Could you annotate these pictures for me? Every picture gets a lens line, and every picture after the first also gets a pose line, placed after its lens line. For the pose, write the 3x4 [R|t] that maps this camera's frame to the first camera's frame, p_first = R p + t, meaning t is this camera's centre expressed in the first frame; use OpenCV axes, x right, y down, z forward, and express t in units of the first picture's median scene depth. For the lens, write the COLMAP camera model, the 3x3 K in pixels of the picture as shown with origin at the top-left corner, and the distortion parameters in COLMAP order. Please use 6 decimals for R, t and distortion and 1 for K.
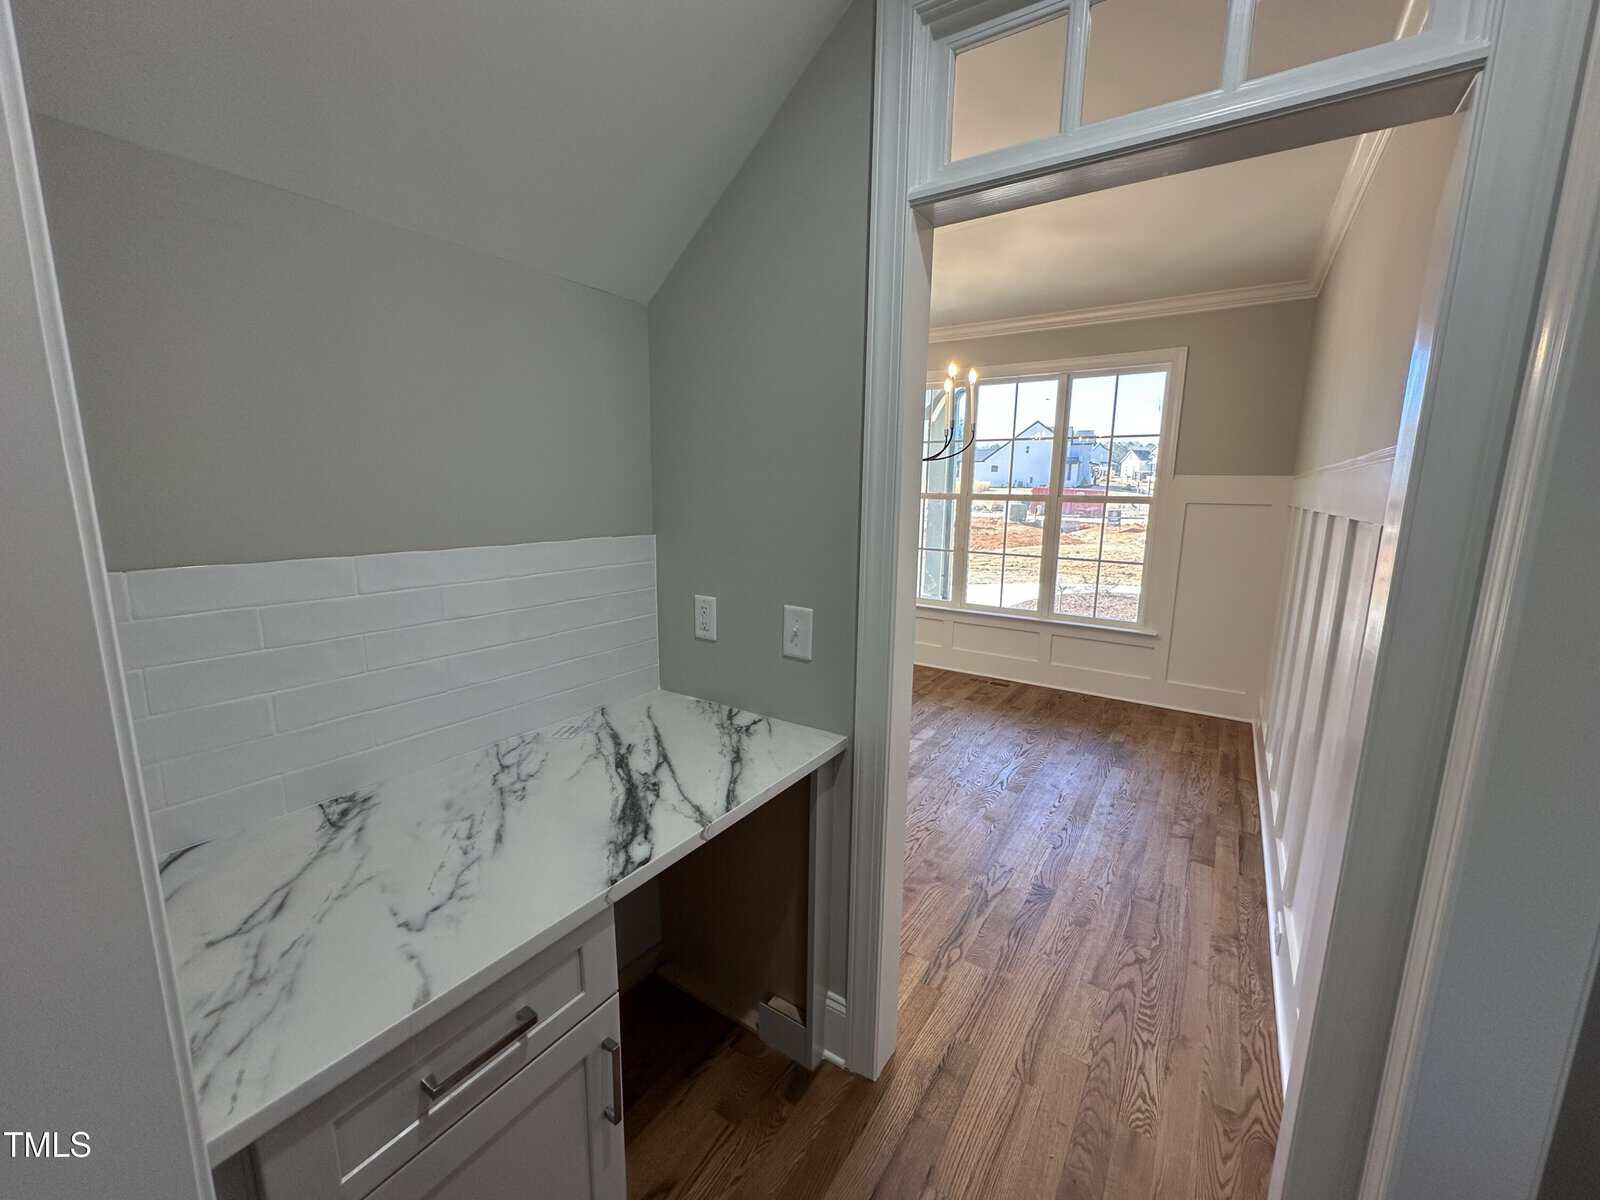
lens RADIAL K [[640.2, 0, 805.5], [0, 640.2, 596.1], [0, 0, 1]] dist [-0.001217, 0.000158]
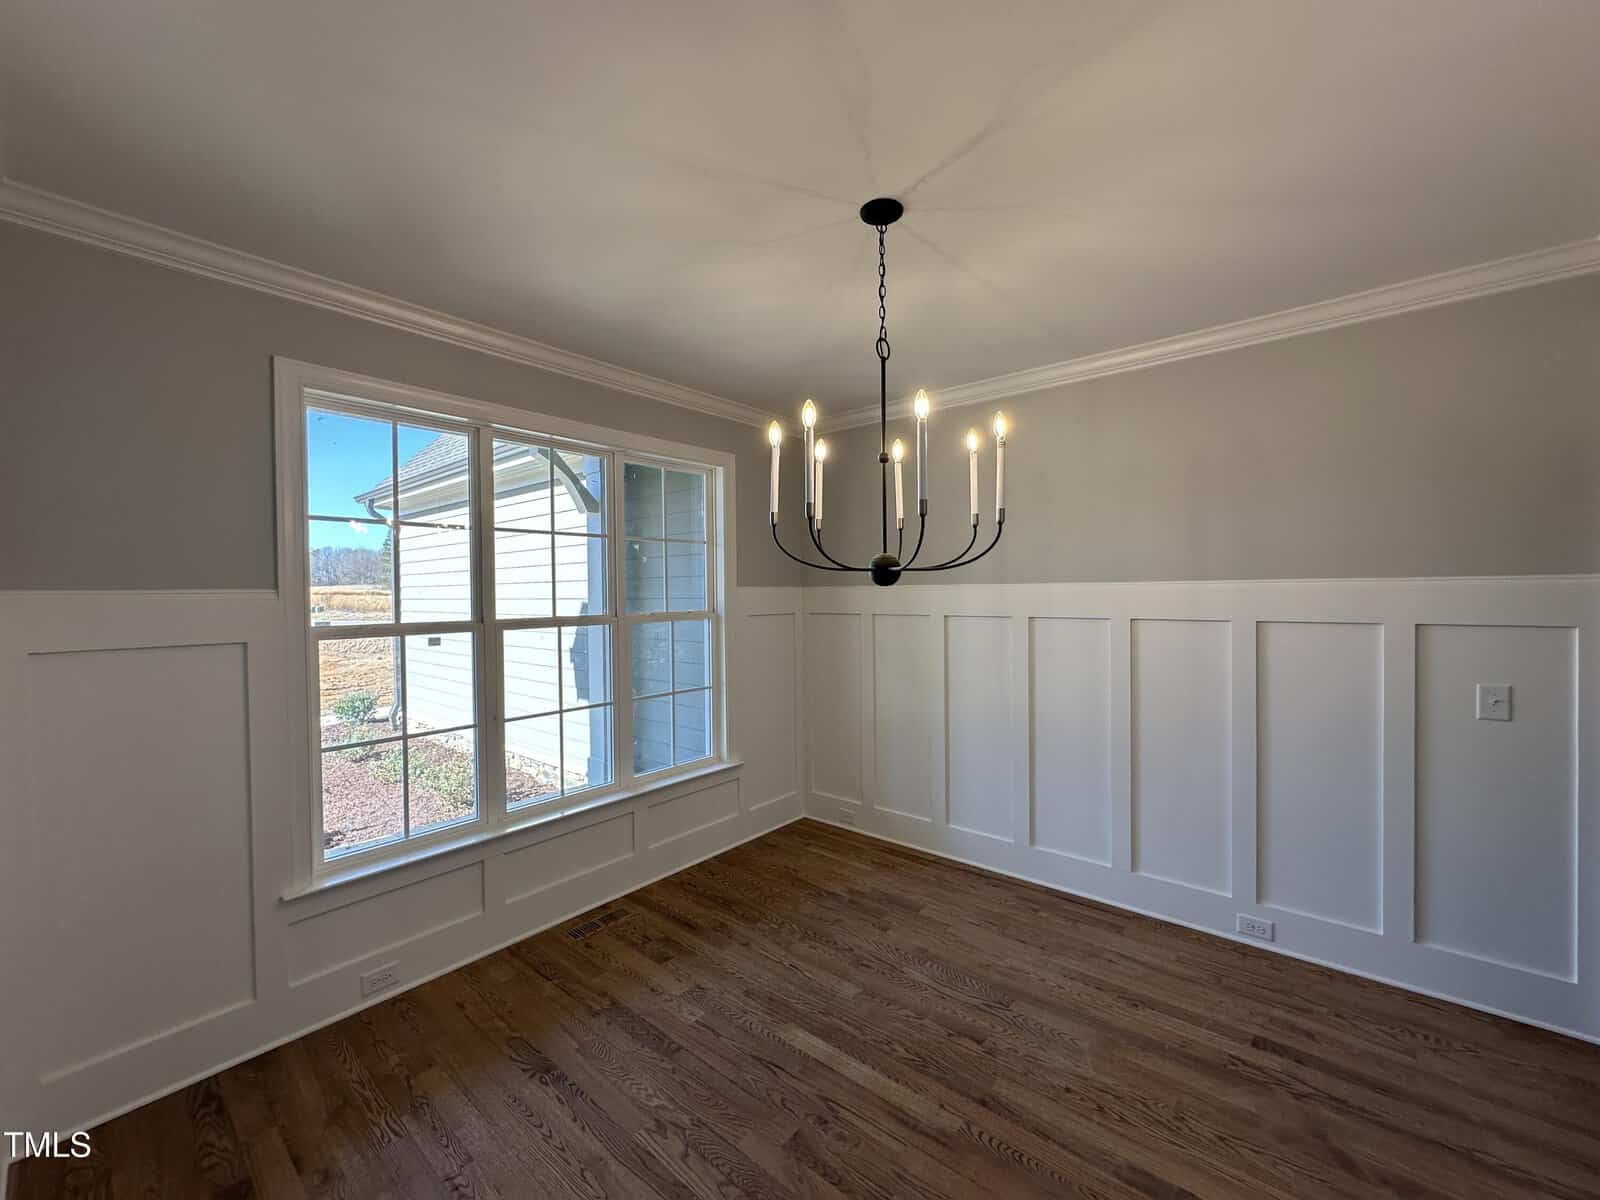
lens RADIAL K [[640.2, 0, 808.0], [0, 640.2, 607.2], [0, 0, 1]] dist [-0.001217, 0.000158]
pose [[0.092016, -0.034745, 0.995151, -0.307202], [0.166286, 0.985894, 0.019046, -0.148142], [-0.981775, 0.163727, 0.096496, 0.786728]]
